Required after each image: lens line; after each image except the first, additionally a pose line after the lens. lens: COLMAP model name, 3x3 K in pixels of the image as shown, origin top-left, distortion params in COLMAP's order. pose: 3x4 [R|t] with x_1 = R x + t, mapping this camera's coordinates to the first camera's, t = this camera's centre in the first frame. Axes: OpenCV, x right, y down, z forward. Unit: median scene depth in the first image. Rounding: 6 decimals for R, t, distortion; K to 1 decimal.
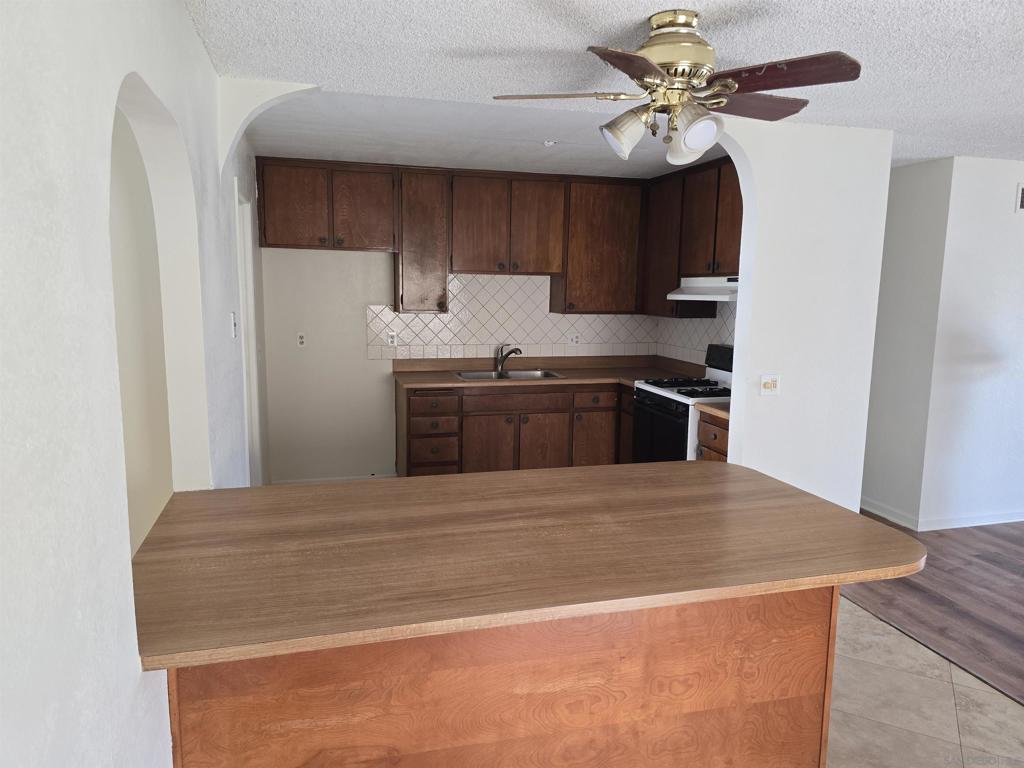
lens RADIAL K [[693.3, 0, 507.1], [0, 693.3, 381.8], [0, 0, 1]] dist [0.028397, -0.021151]
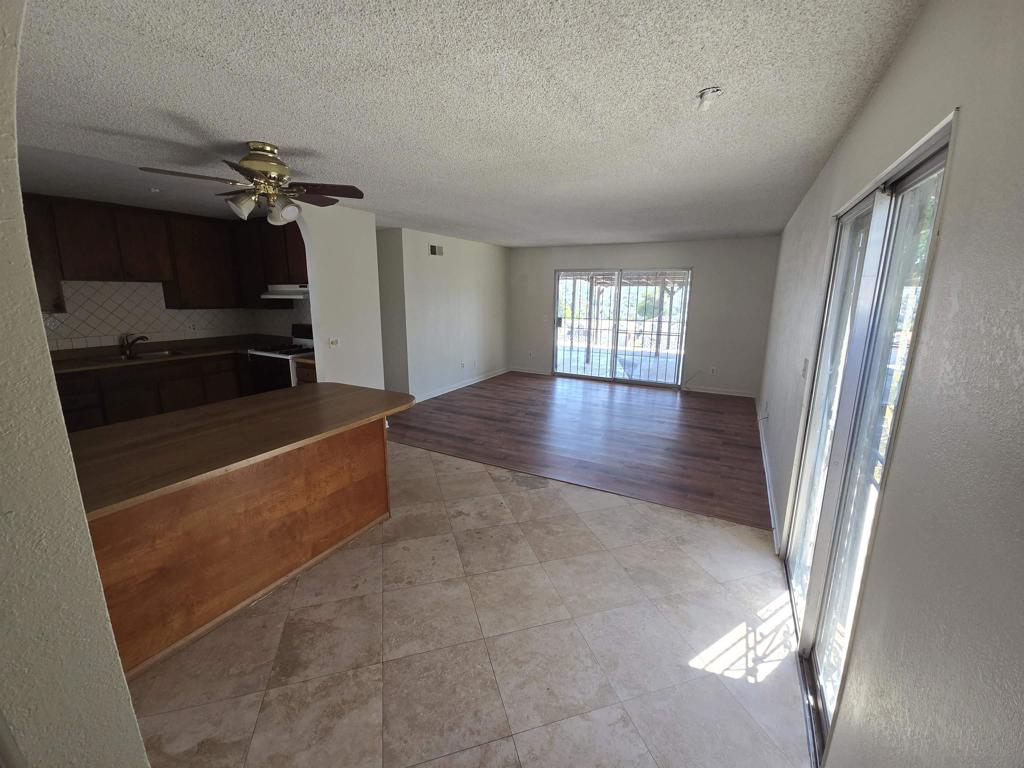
lens RADIAL K [[416.3, 0, 509.1], [0, 416.3, 380.7], [0, 0, 1]] dist [0.001295, 0.000128]
pose [[0.700774, -0.157043, 0.695883, -0.117507], [0.100384, 0.987471, 0.121758, 0.019991], [-0.706285, -0.015469, 0.707759, -0.178513]]
